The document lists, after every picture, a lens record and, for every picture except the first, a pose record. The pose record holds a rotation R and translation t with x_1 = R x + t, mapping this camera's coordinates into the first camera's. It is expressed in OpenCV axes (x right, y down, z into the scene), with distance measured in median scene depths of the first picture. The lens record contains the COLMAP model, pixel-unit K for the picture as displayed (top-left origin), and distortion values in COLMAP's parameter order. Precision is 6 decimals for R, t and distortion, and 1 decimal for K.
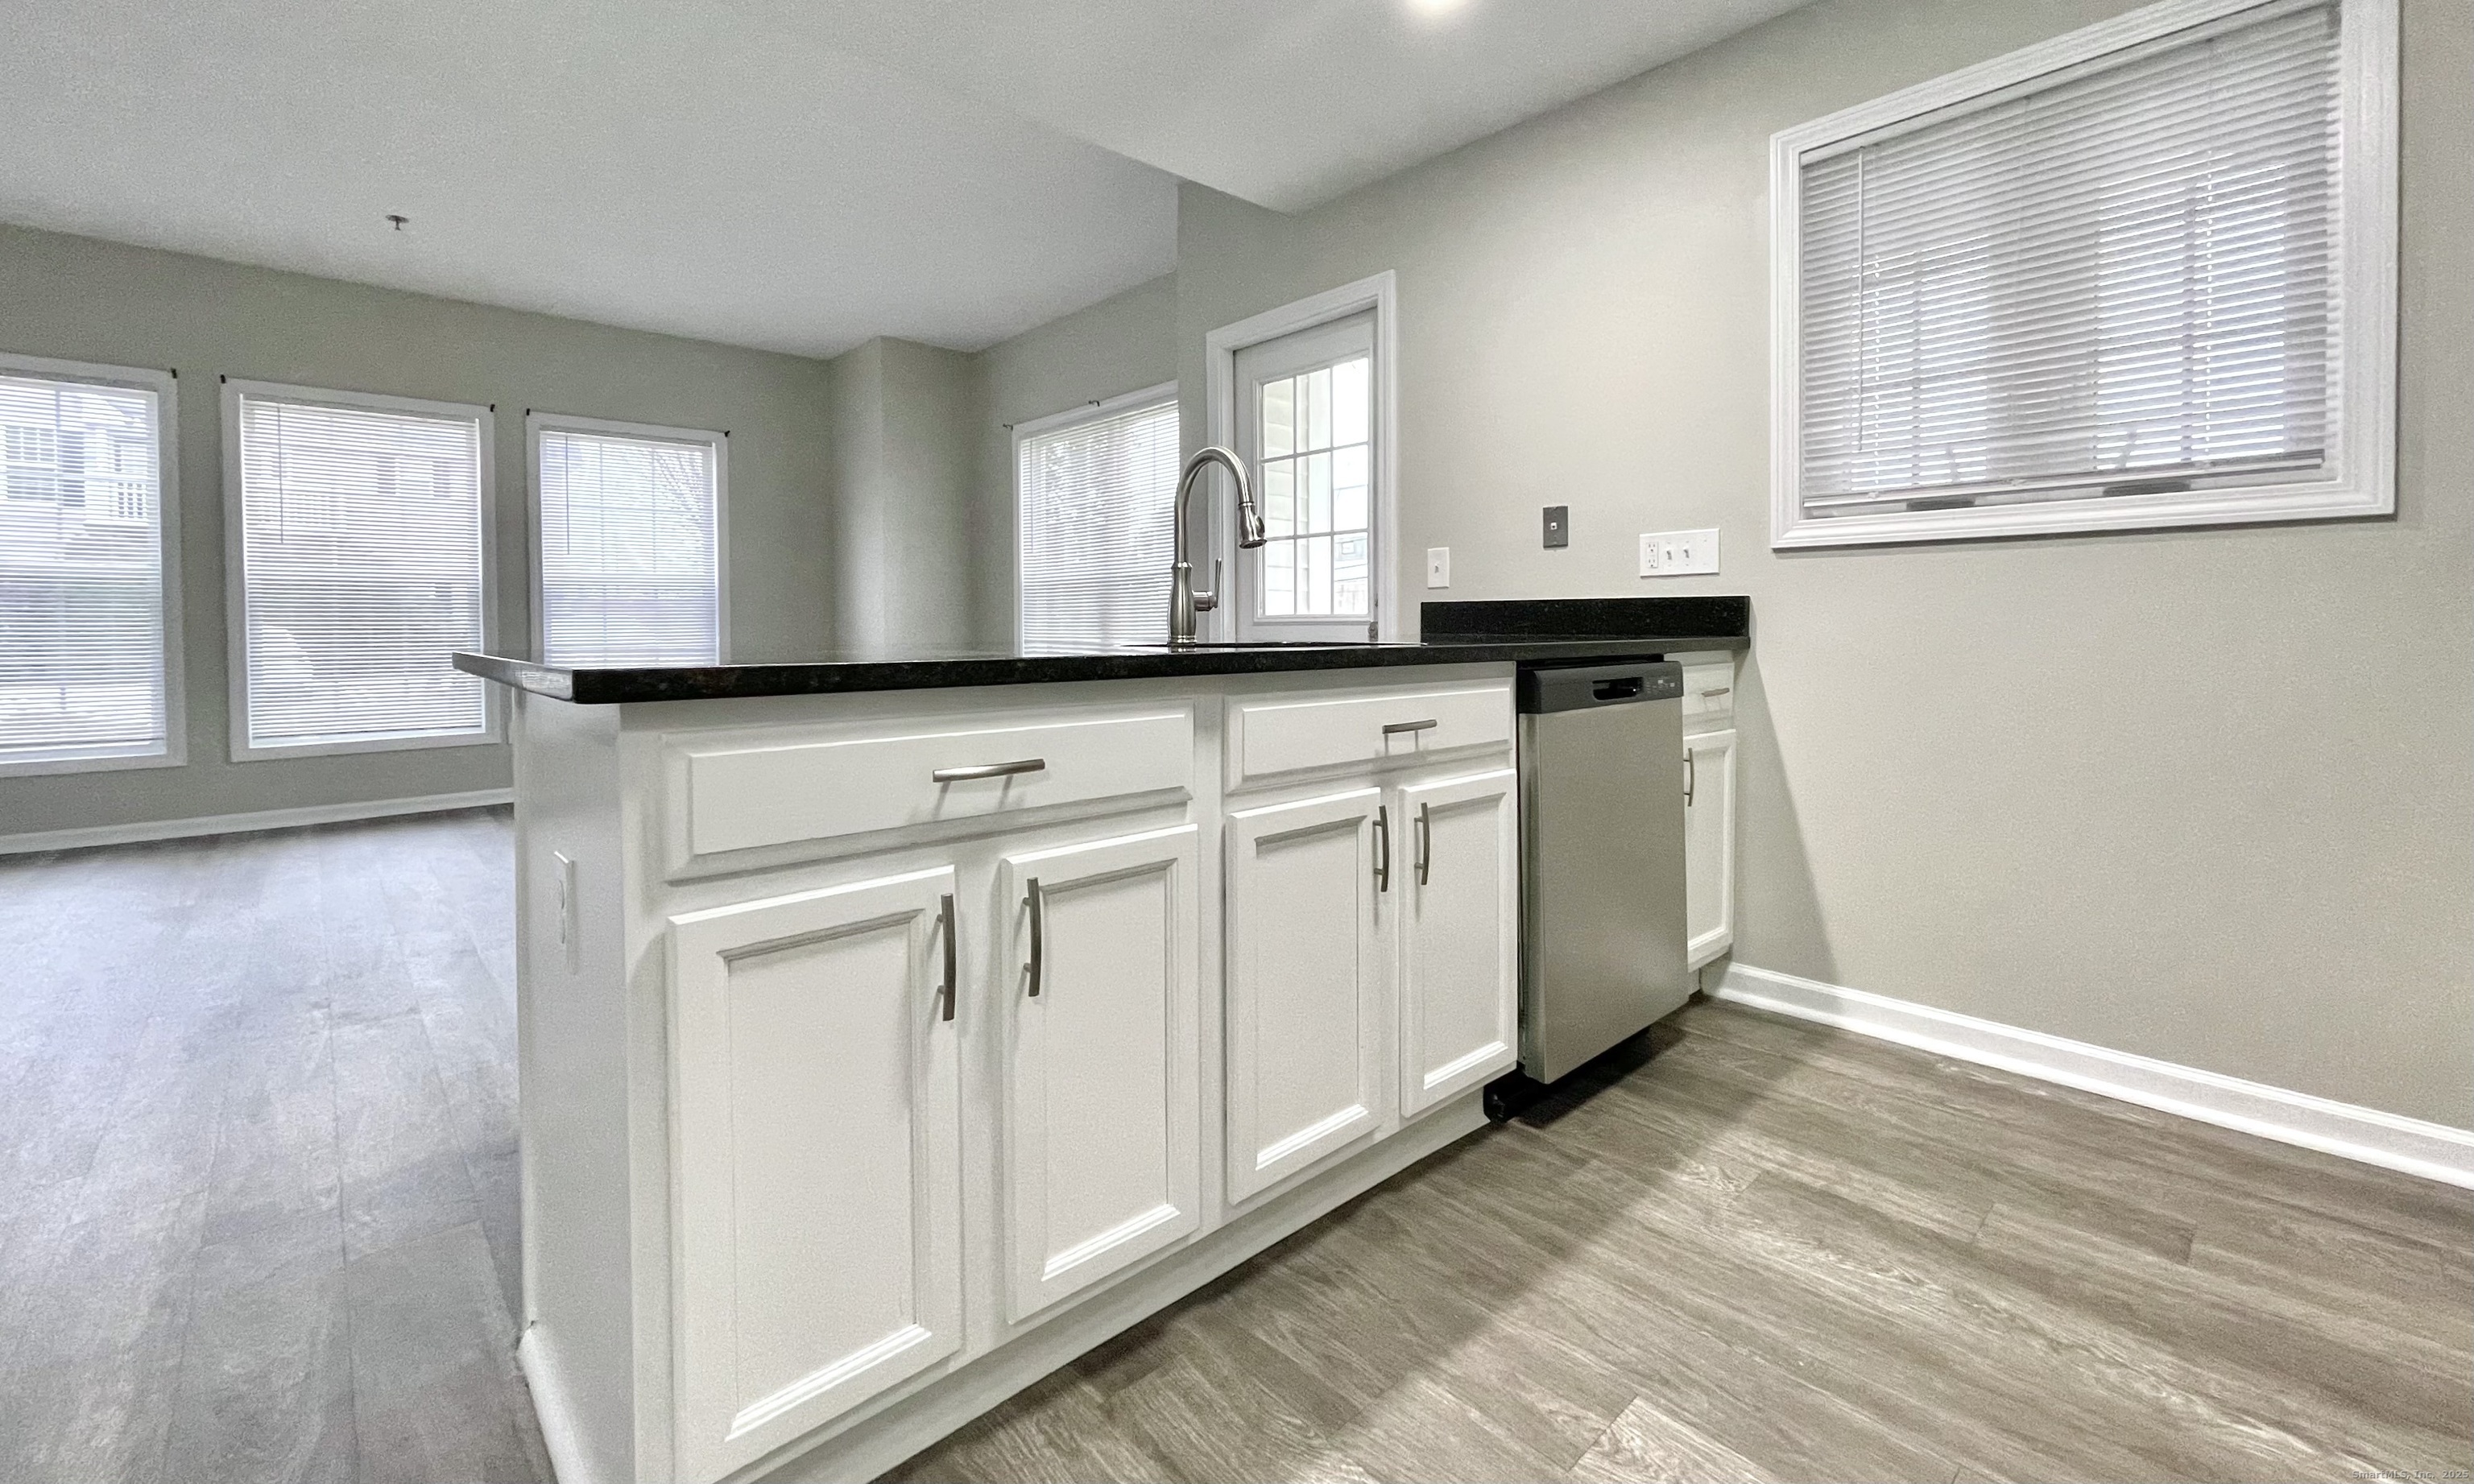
lens RADIAL K [[1014.3, 0, 1222.4], [0, 1014.3, 655.3], [0, 0, 1]] dist [-0.007697, 0.002054]
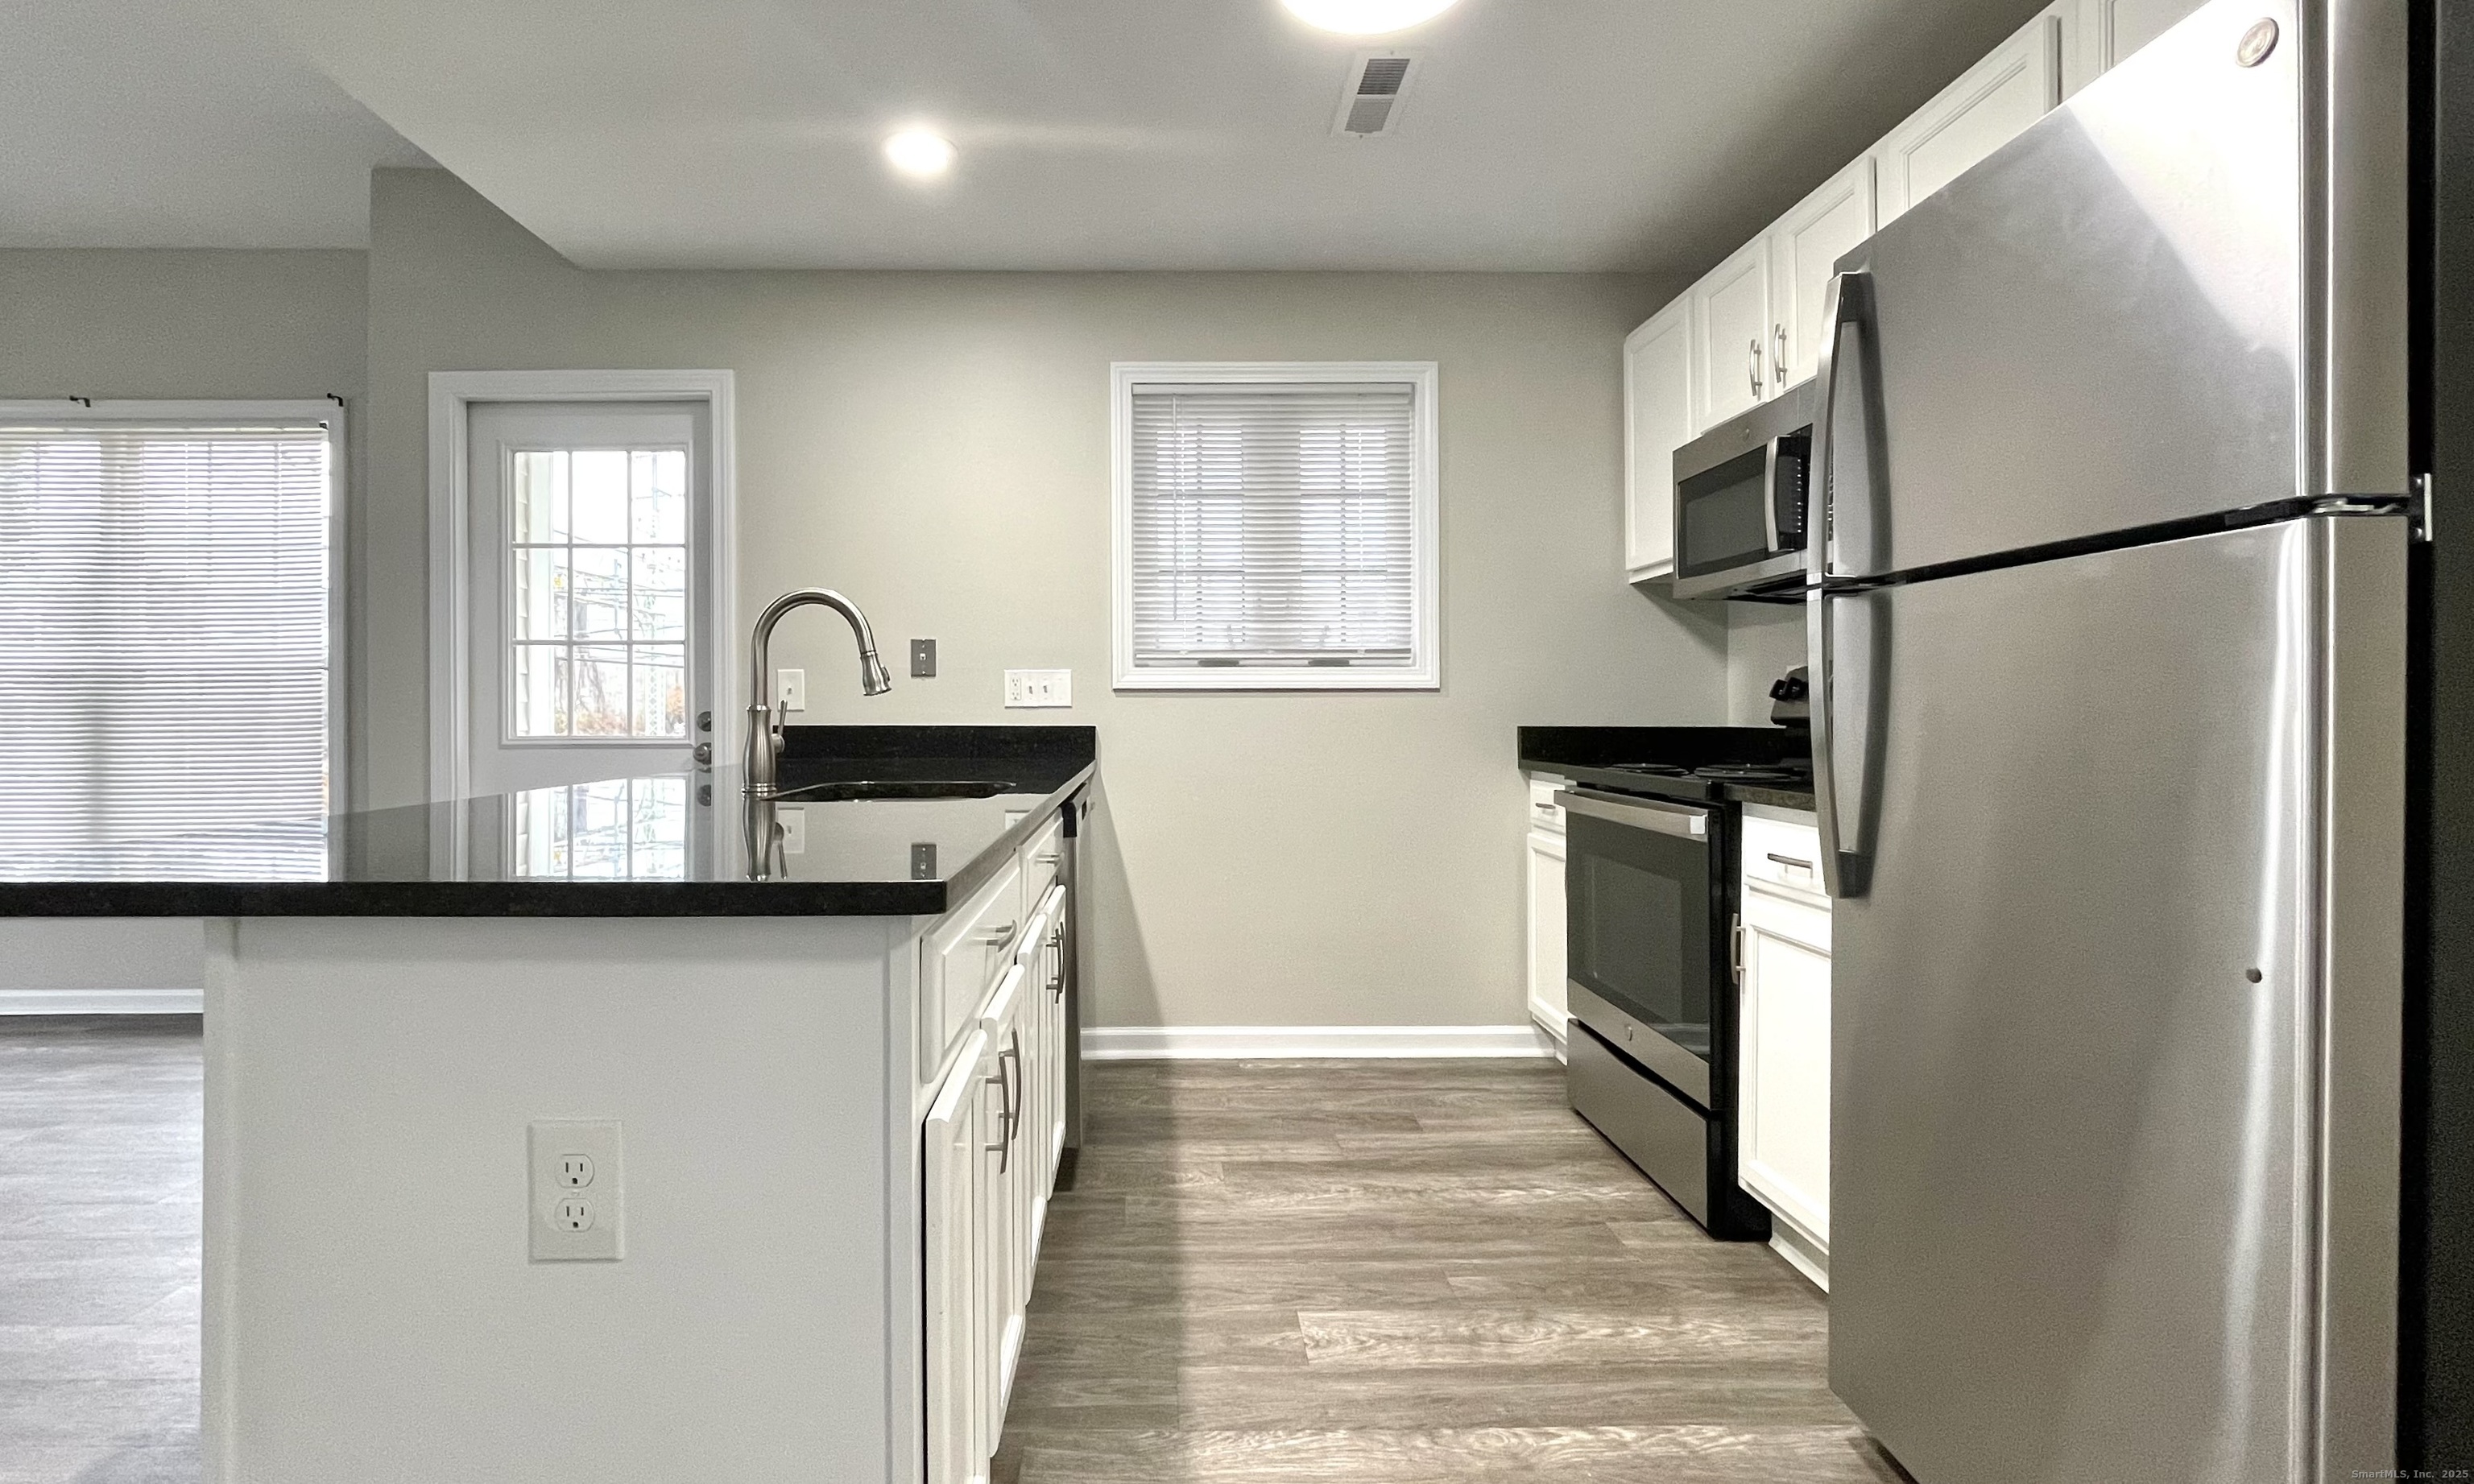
lens RADIAL K [[1129.1, 0, 1165.5], [0, 1129.1, 712.2], [0, 0, 1]] dist [-0.003893, 0.002543]
pose [[0.661660, 0.003009, 0.749798, -0.512706], [0.020359, 0.999551, -0.021976, -0.049045], [-0.749527, 0.029806, 0.661302, 0.028795]]
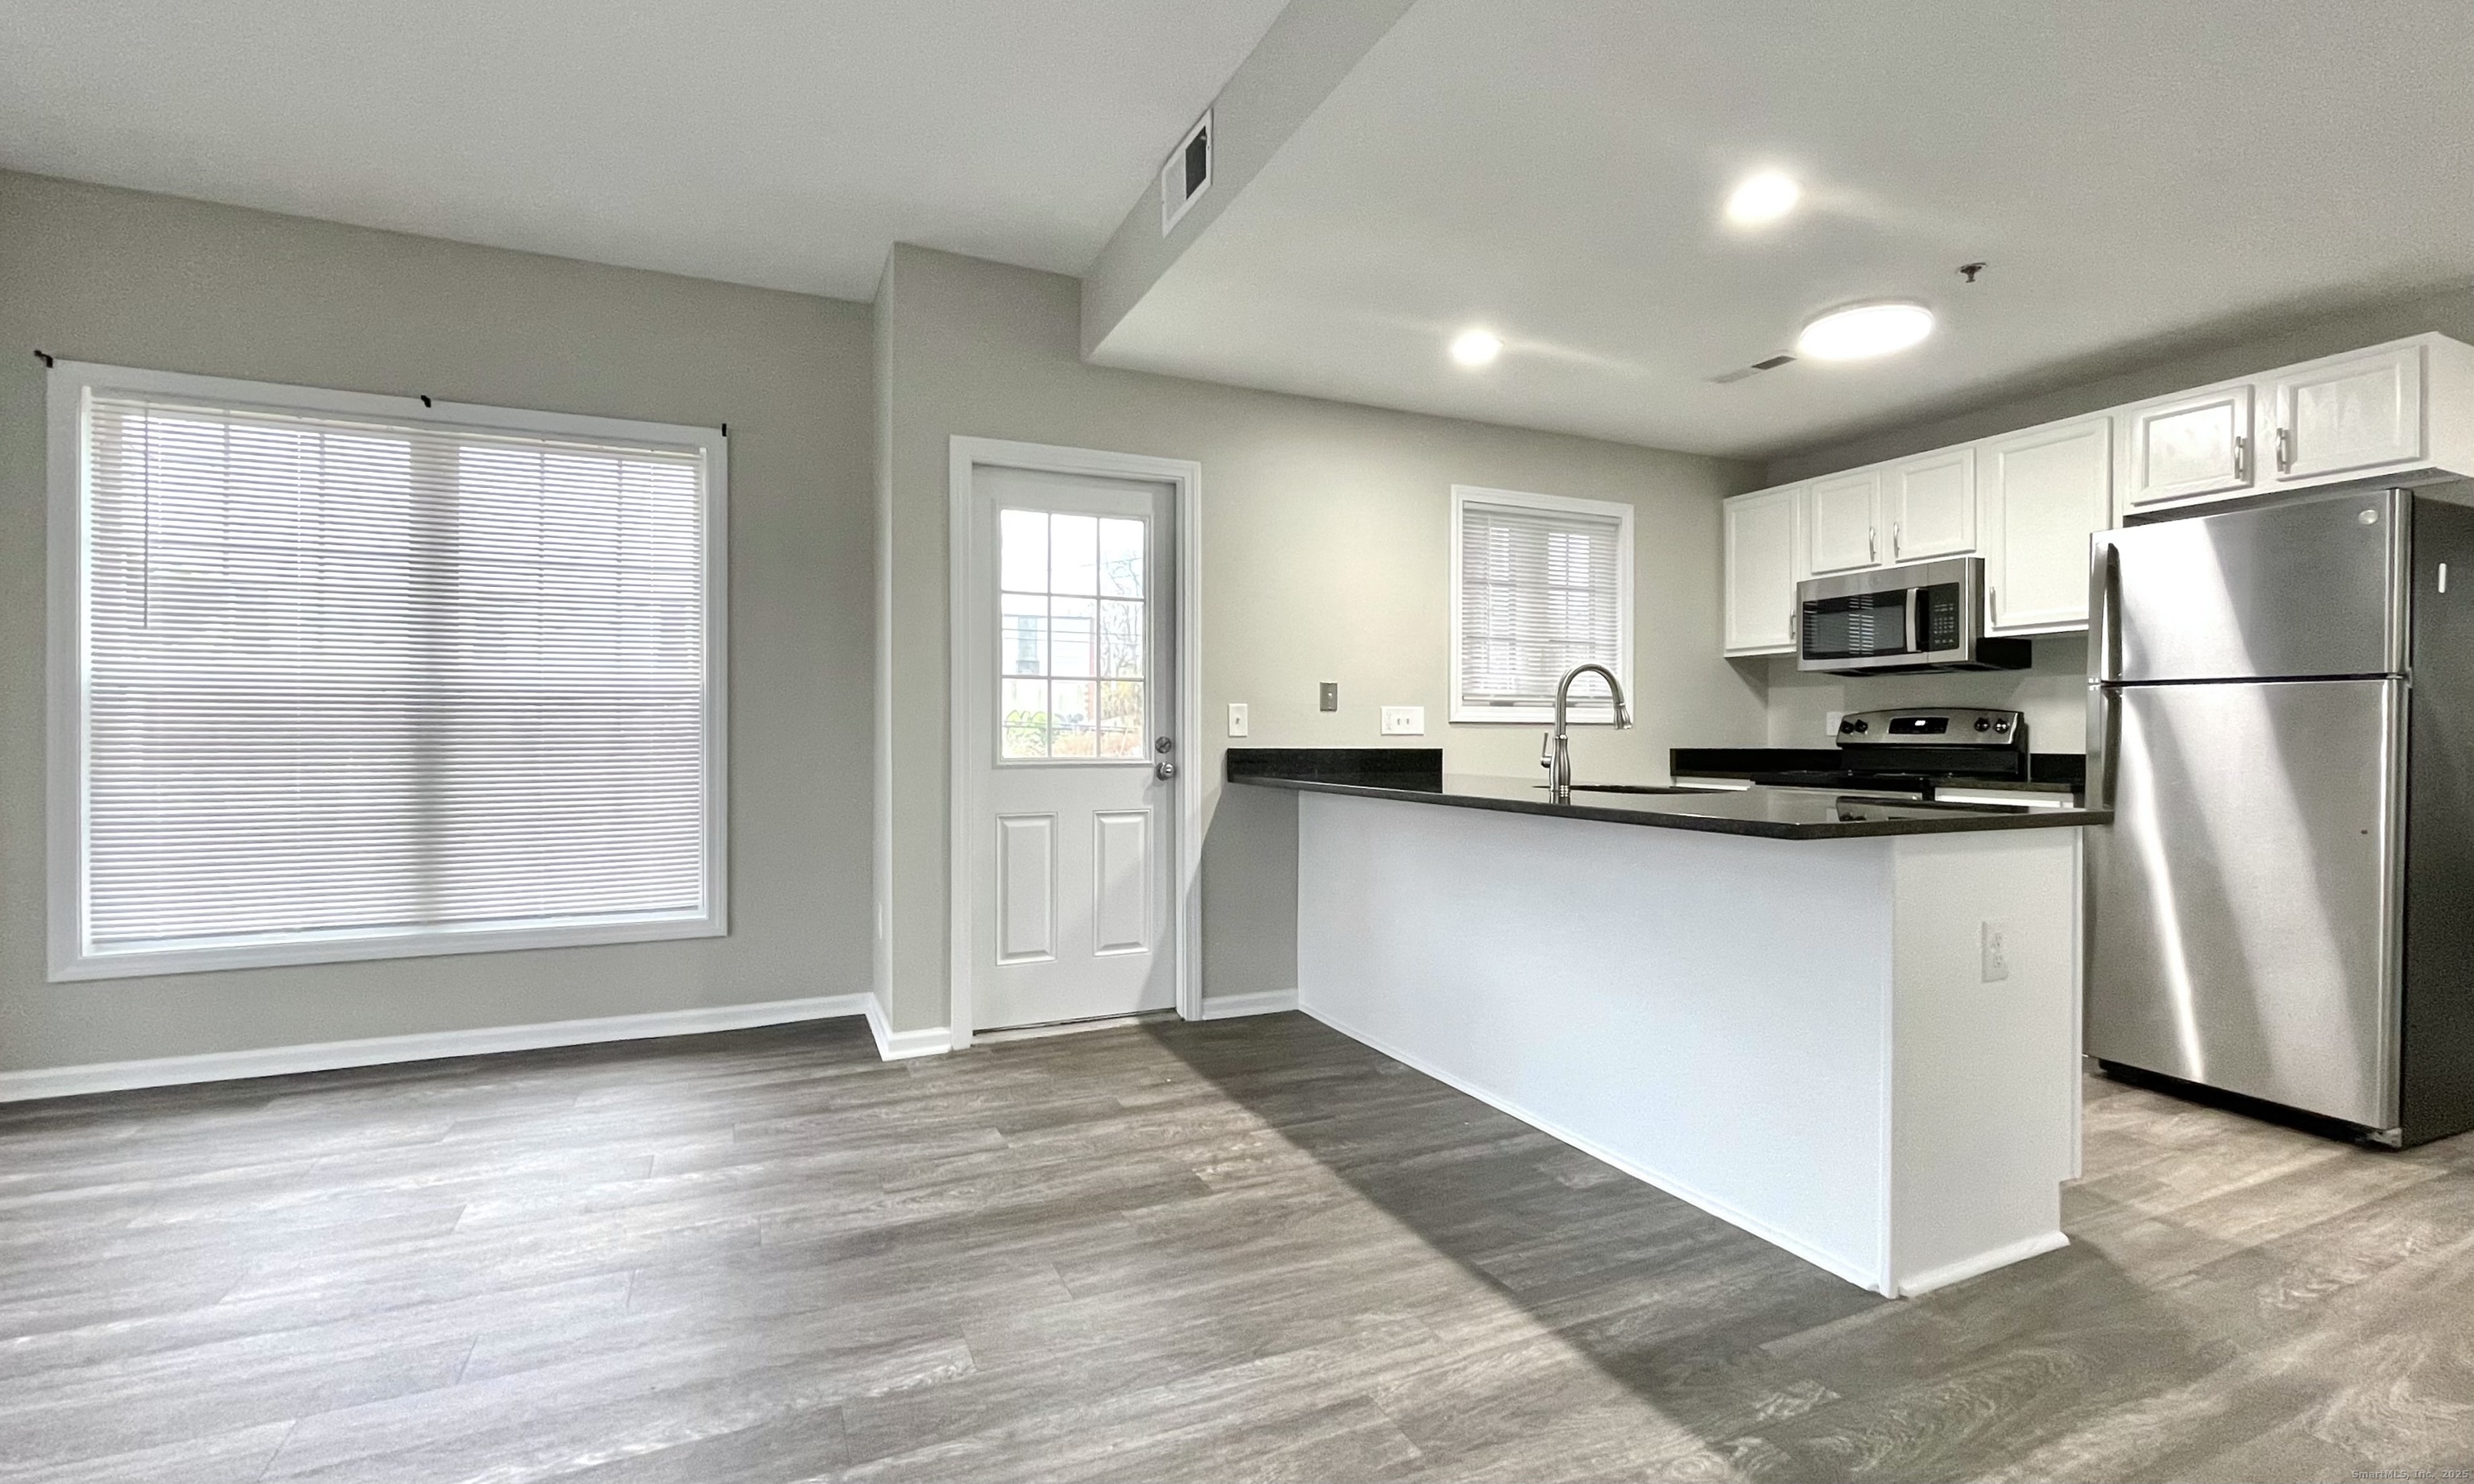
lens RADIAL K [[1129.1, 0, 1225.5], [0, 1129.1, 725.4], [0, 0, 1]] dist [-0.003893, 0.002543]
pose [[0.294240, 0.015272, 0.955609, -1.549236], [0.024433, 0.999425, -0.023496, -0.069961], [-0.955419, 0.030262, 0.293698, 0.884487]]
